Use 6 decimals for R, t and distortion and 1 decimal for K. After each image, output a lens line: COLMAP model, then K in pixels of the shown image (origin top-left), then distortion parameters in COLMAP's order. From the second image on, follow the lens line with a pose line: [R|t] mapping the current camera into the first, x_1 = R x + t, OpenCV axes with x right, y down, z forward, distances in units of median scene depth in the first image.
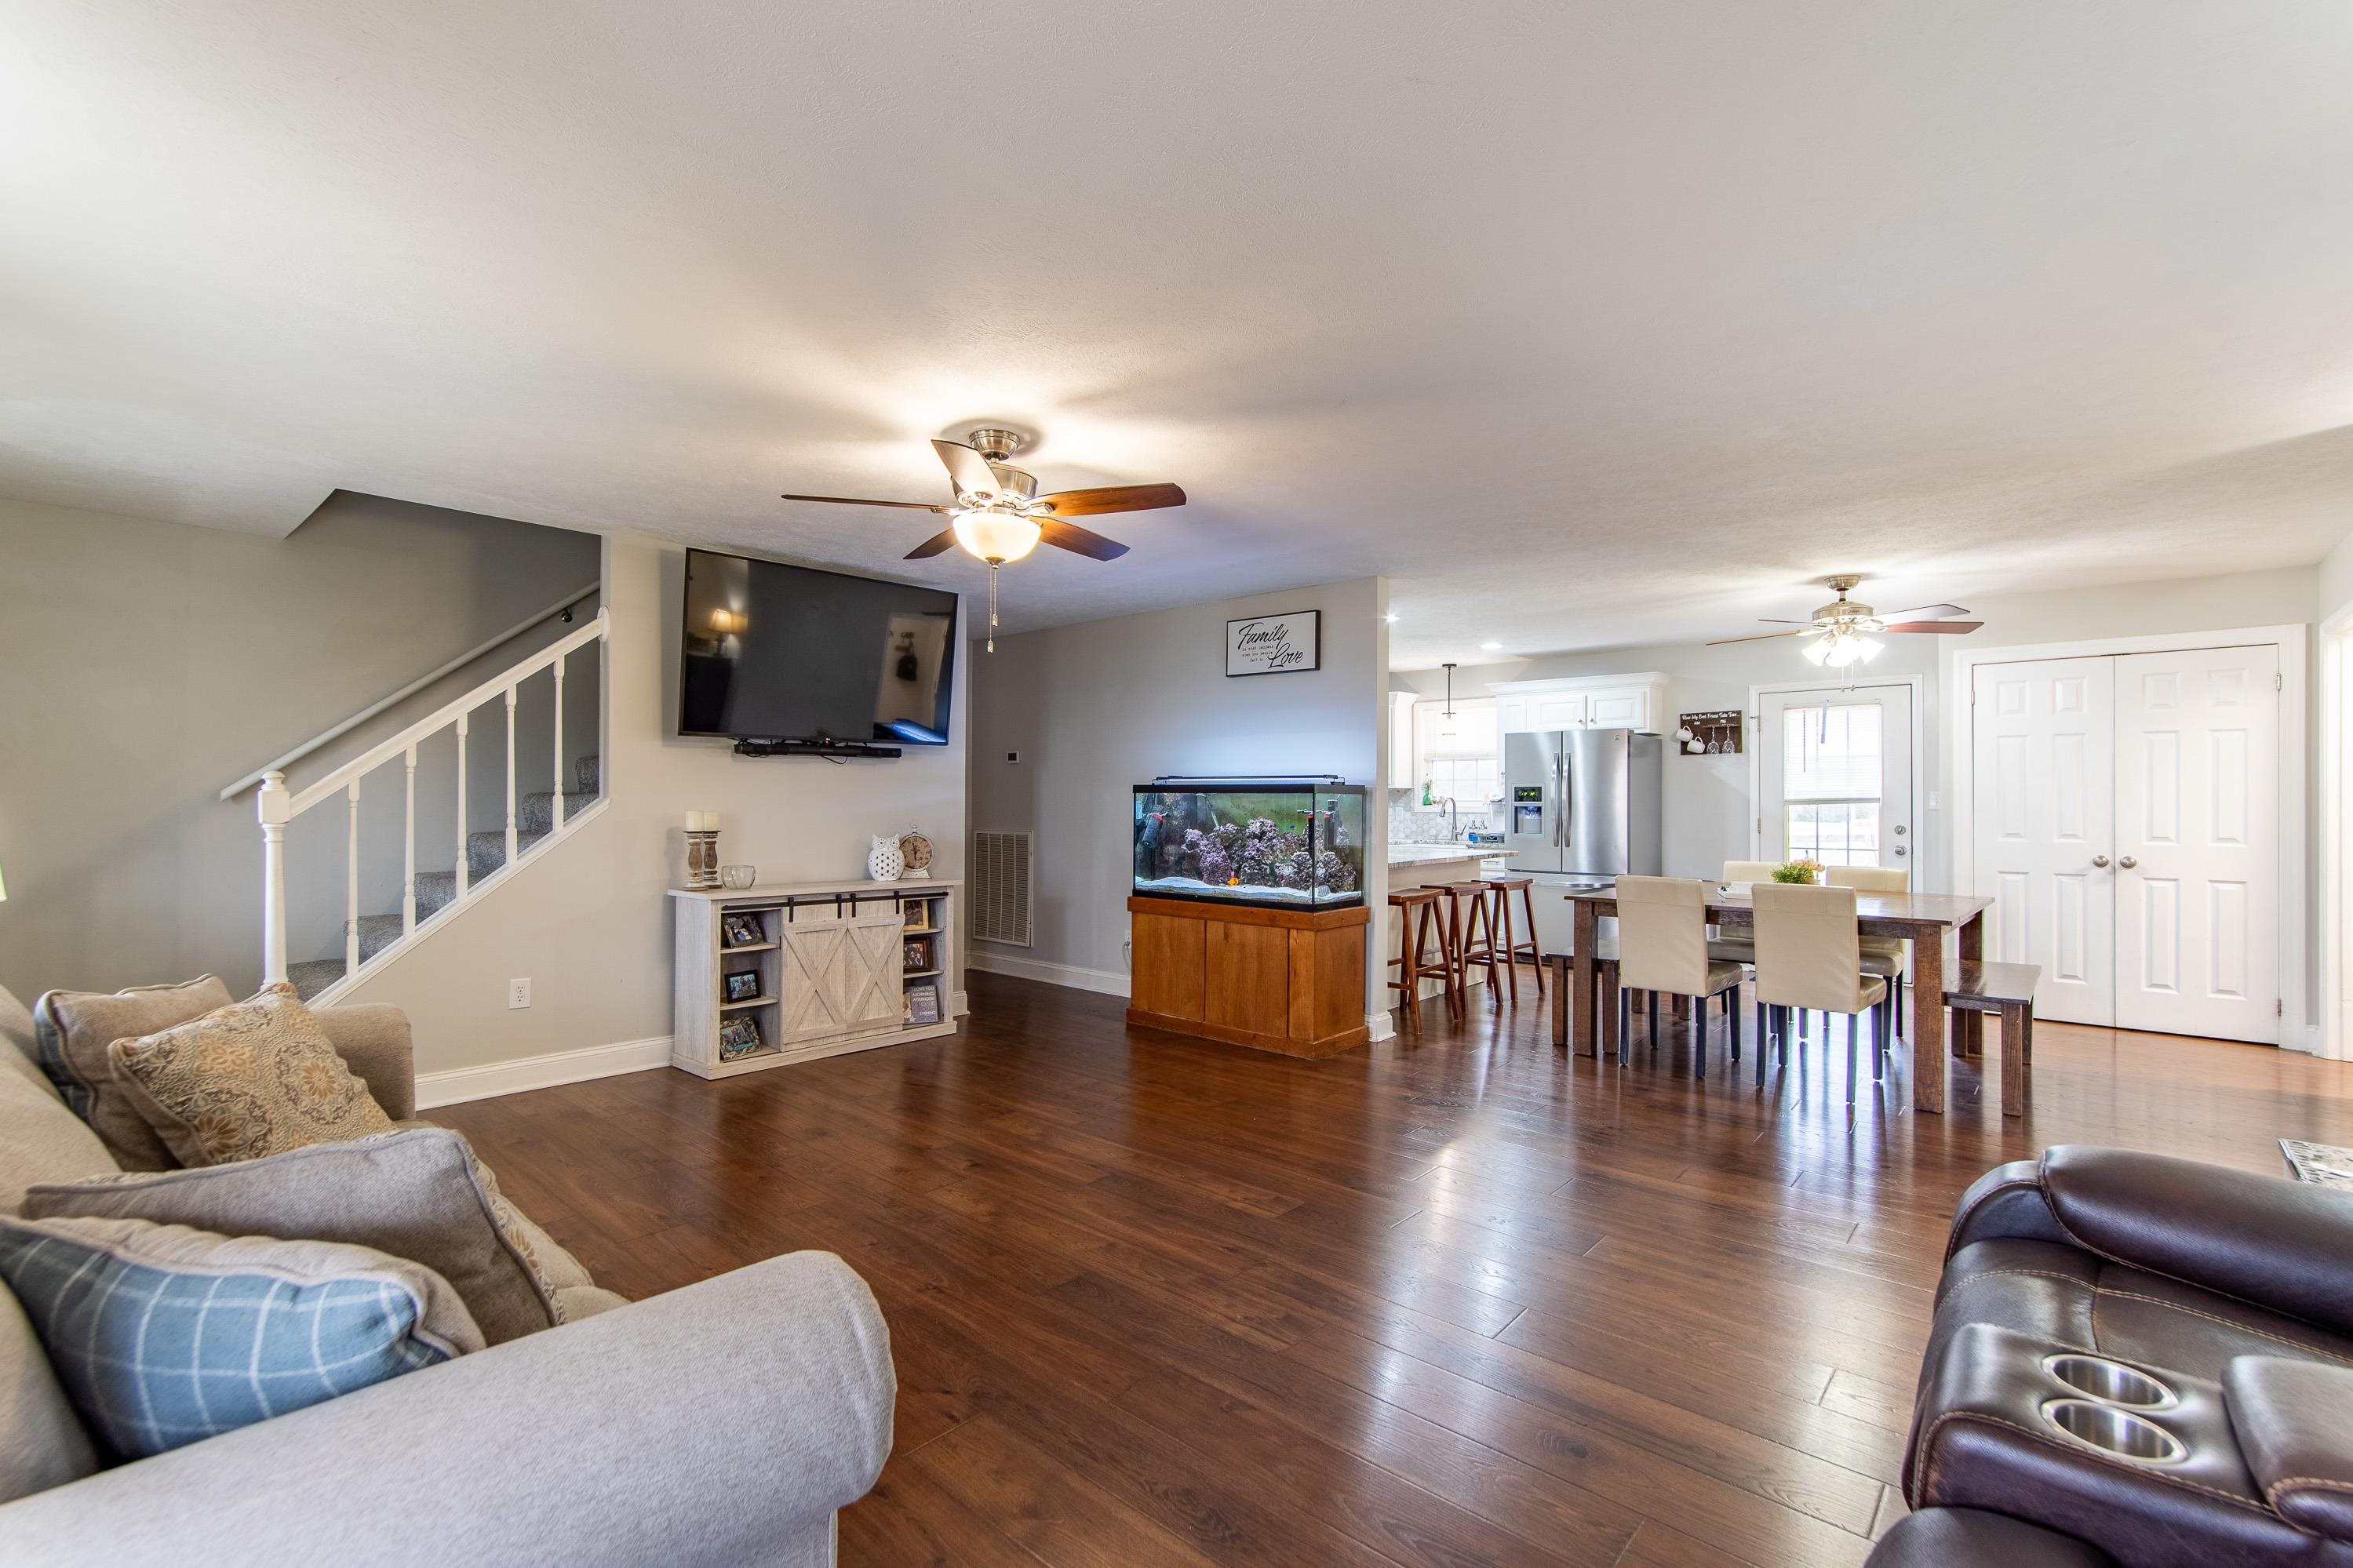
lens RADIAL K [[1030.4, 0, 1174.7], [0, 1030.4, 797.5], [0, 0, 1]] dist [-0.000916, 0.002184]
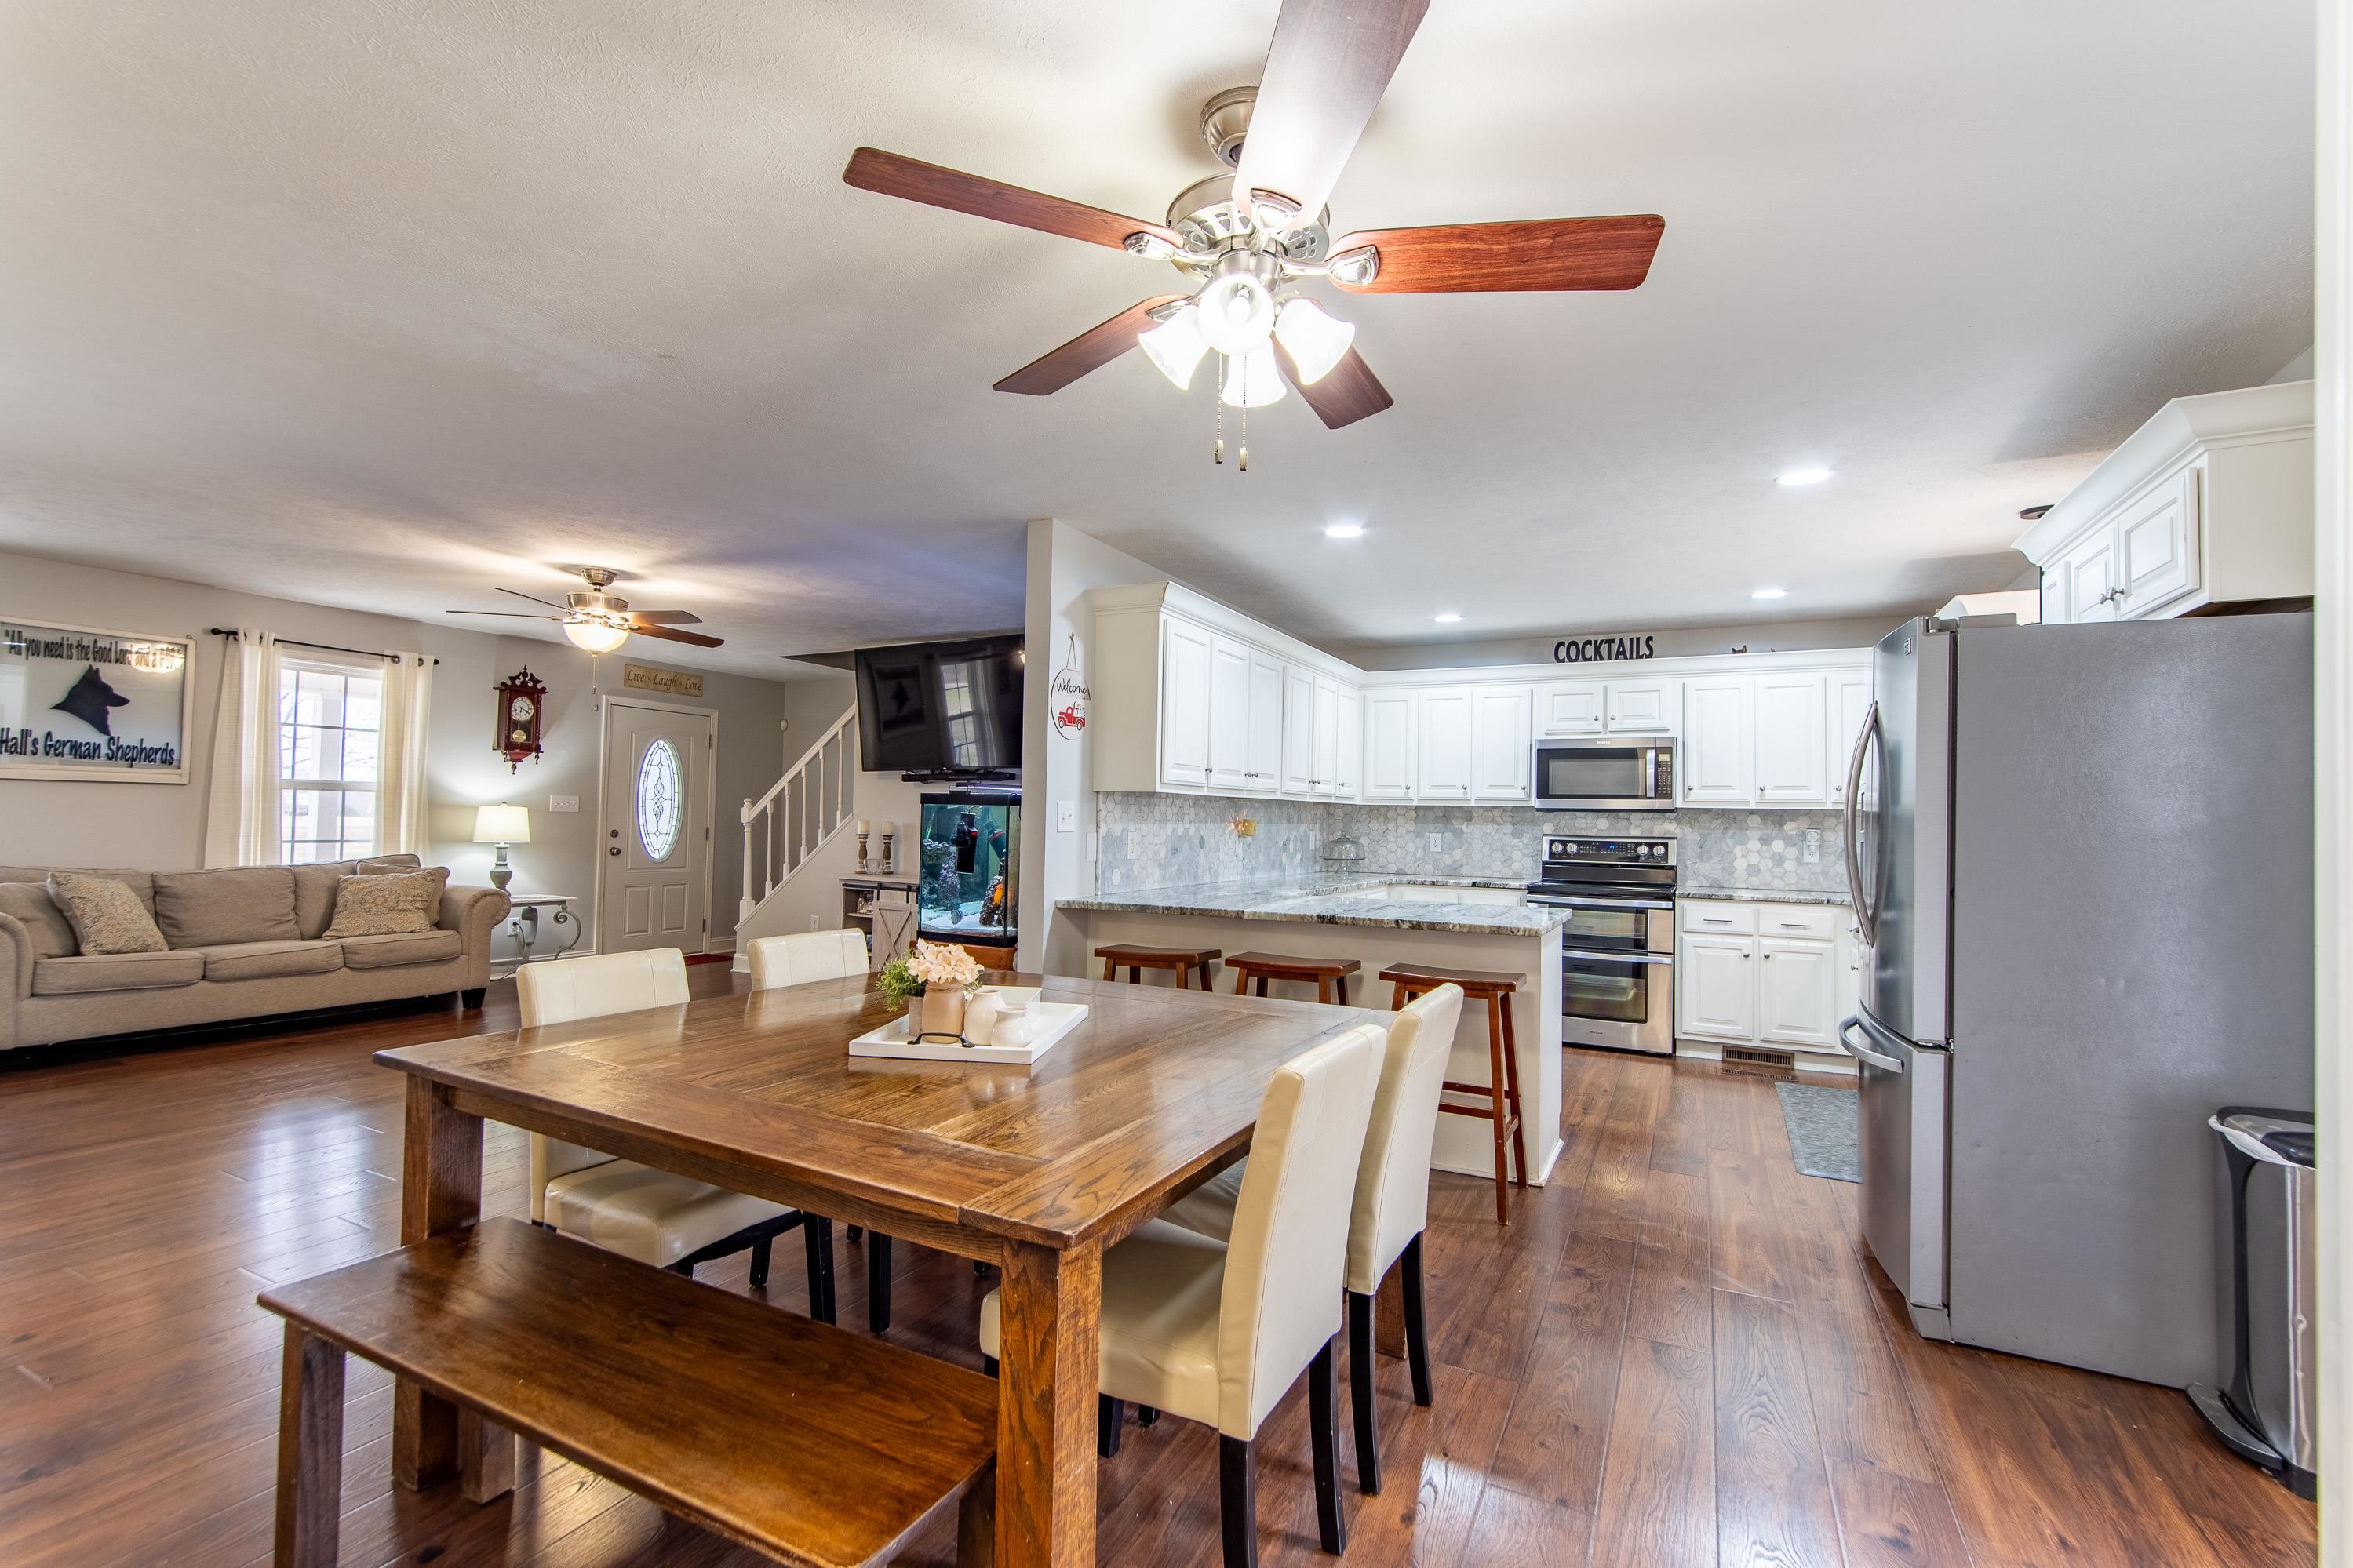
lens RADIAL K [[1030.4, 0, 1168.1], [0, 1030.4, 799.7], [0, 0, 1]] dist [-0.000916, 0.002184]
pose [[0.254079, -0.016774, -0.967038, 0.937067], [-0.015730, 0.999646, -0.021472, 0.006989], [0.967055, 0.020667, 0.253726, 0.888804]]
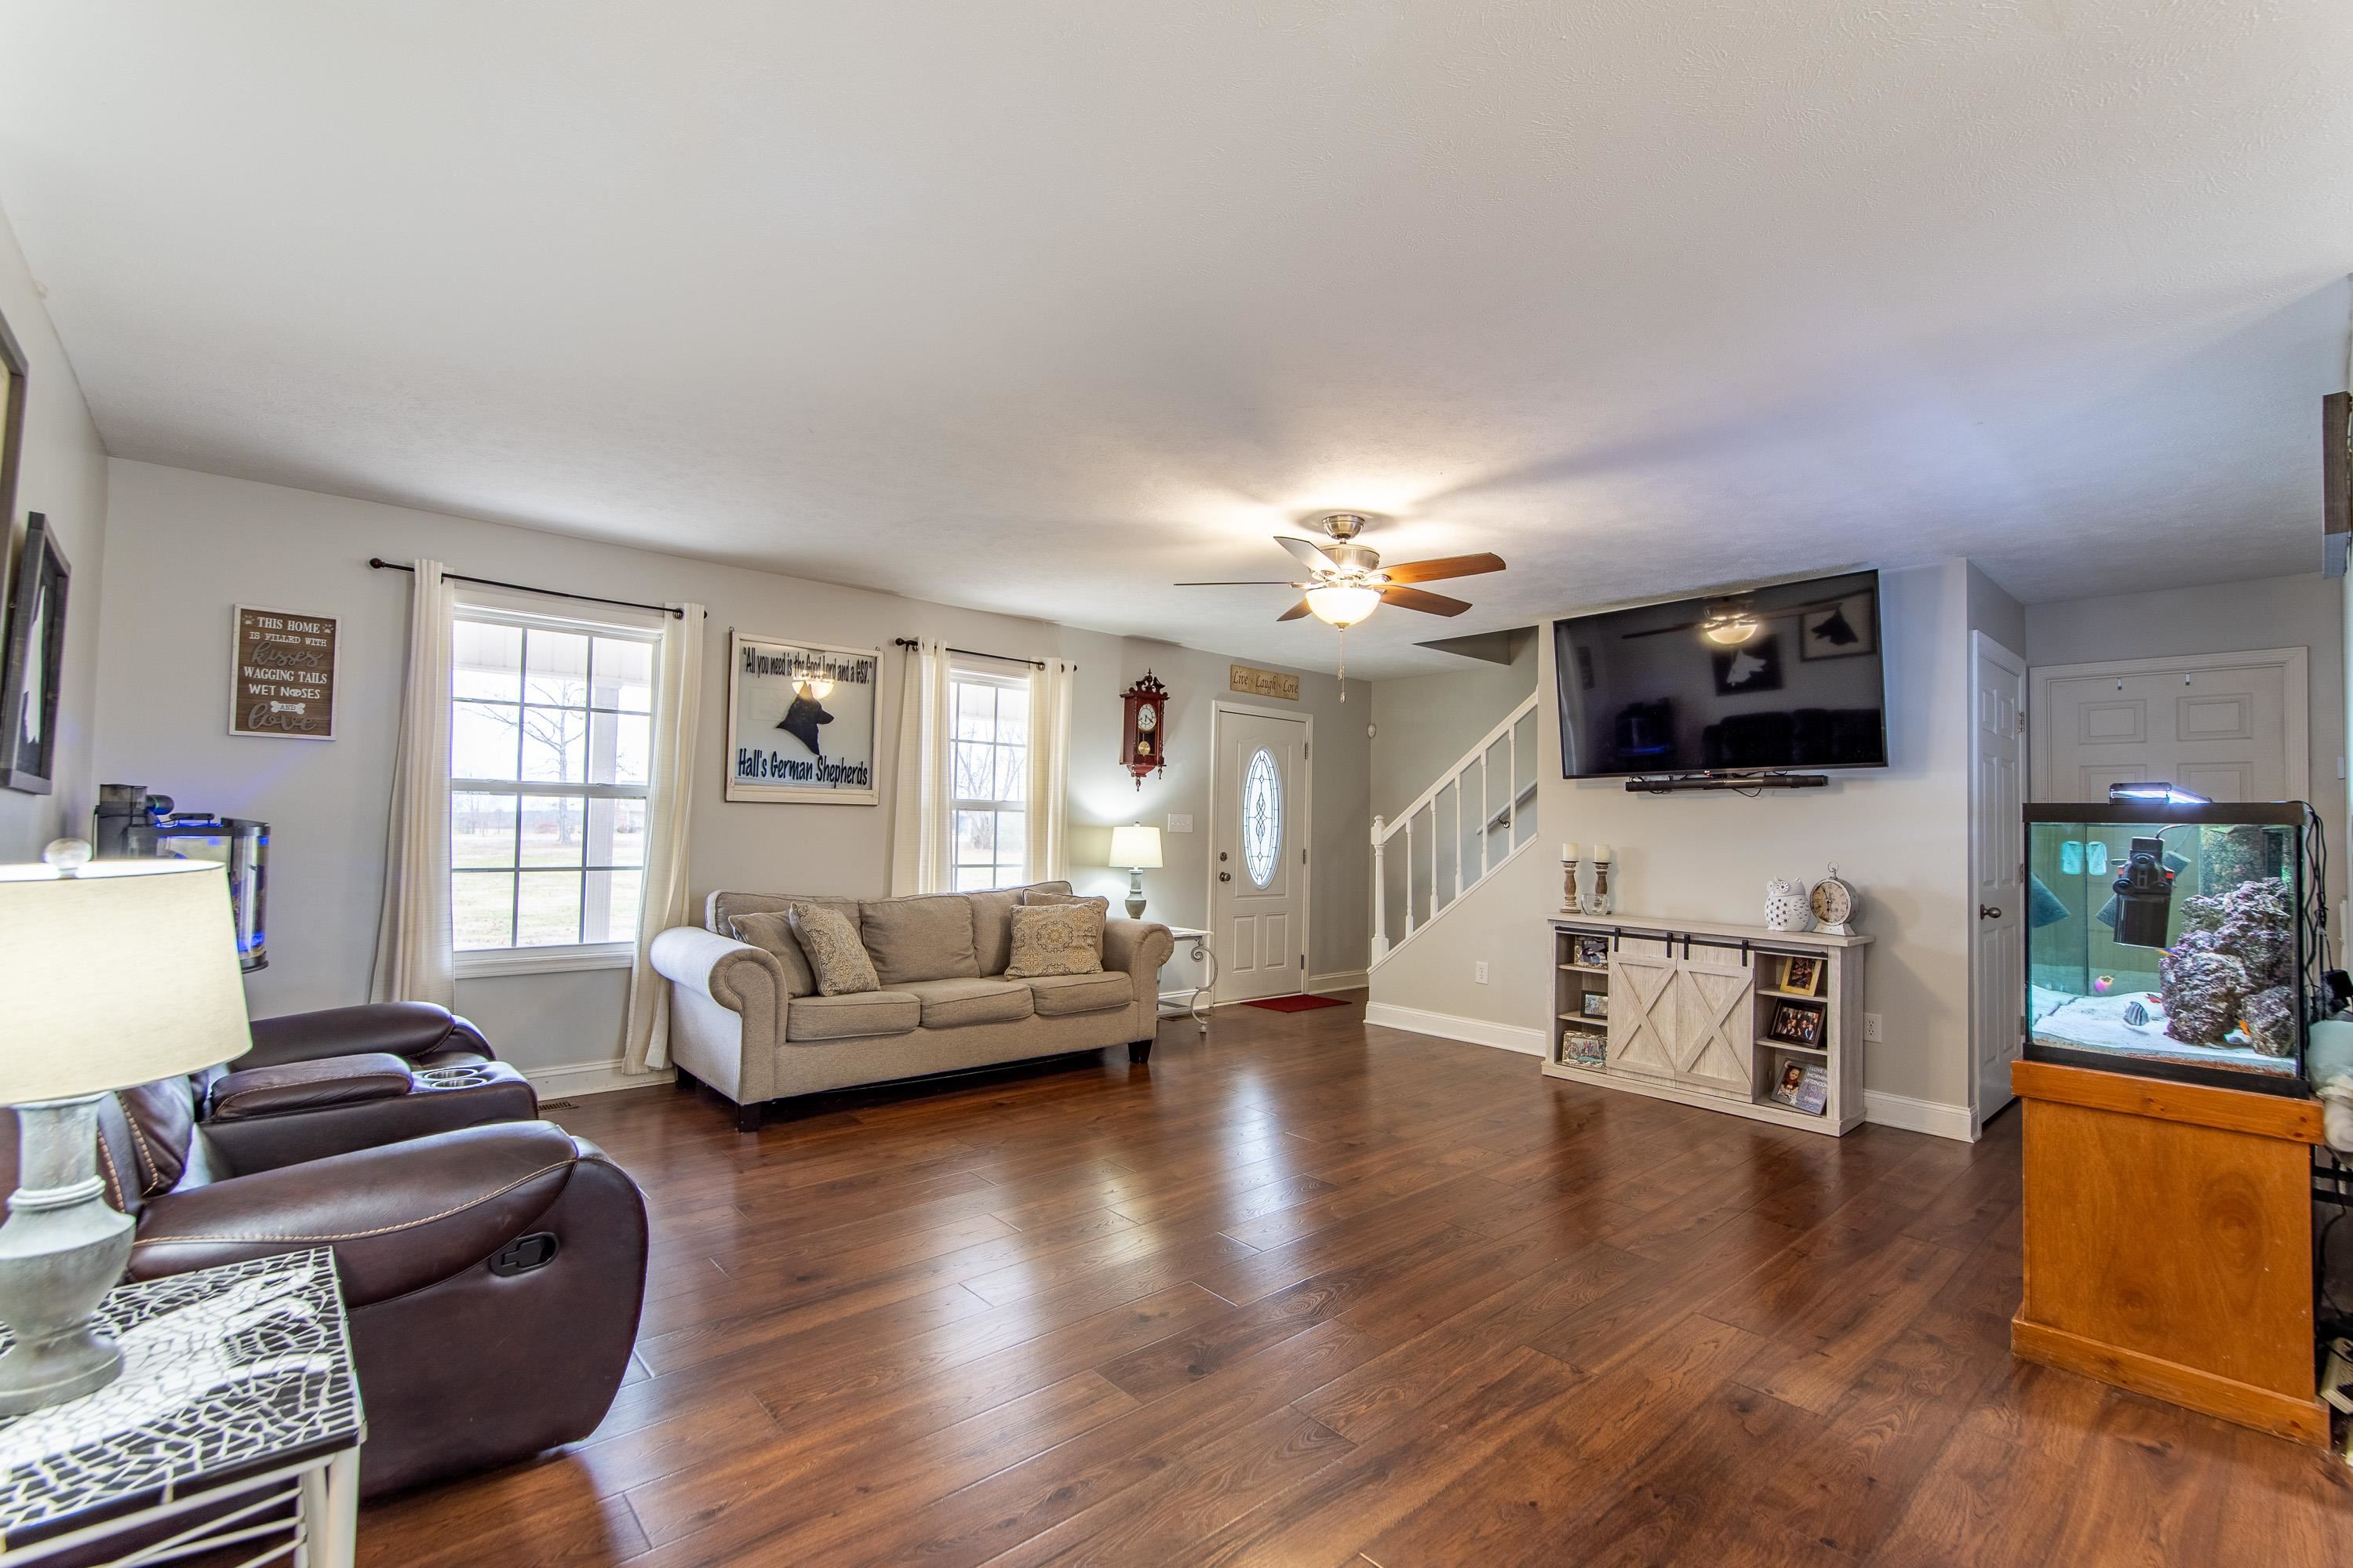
lens RADIAL K [[1030.4, 0, 1178.0], [0, 1030.4, 797.3], [0, 0, 1]] dist [-0.000916, 0.002184]
pose [[-0.106213, -0.035424, -0.993712, 0.617778], [-0.014132, 0.999318, -0.034113, 0.006317], [0.994243, 0.010420, -0.106641, 0.581639]]
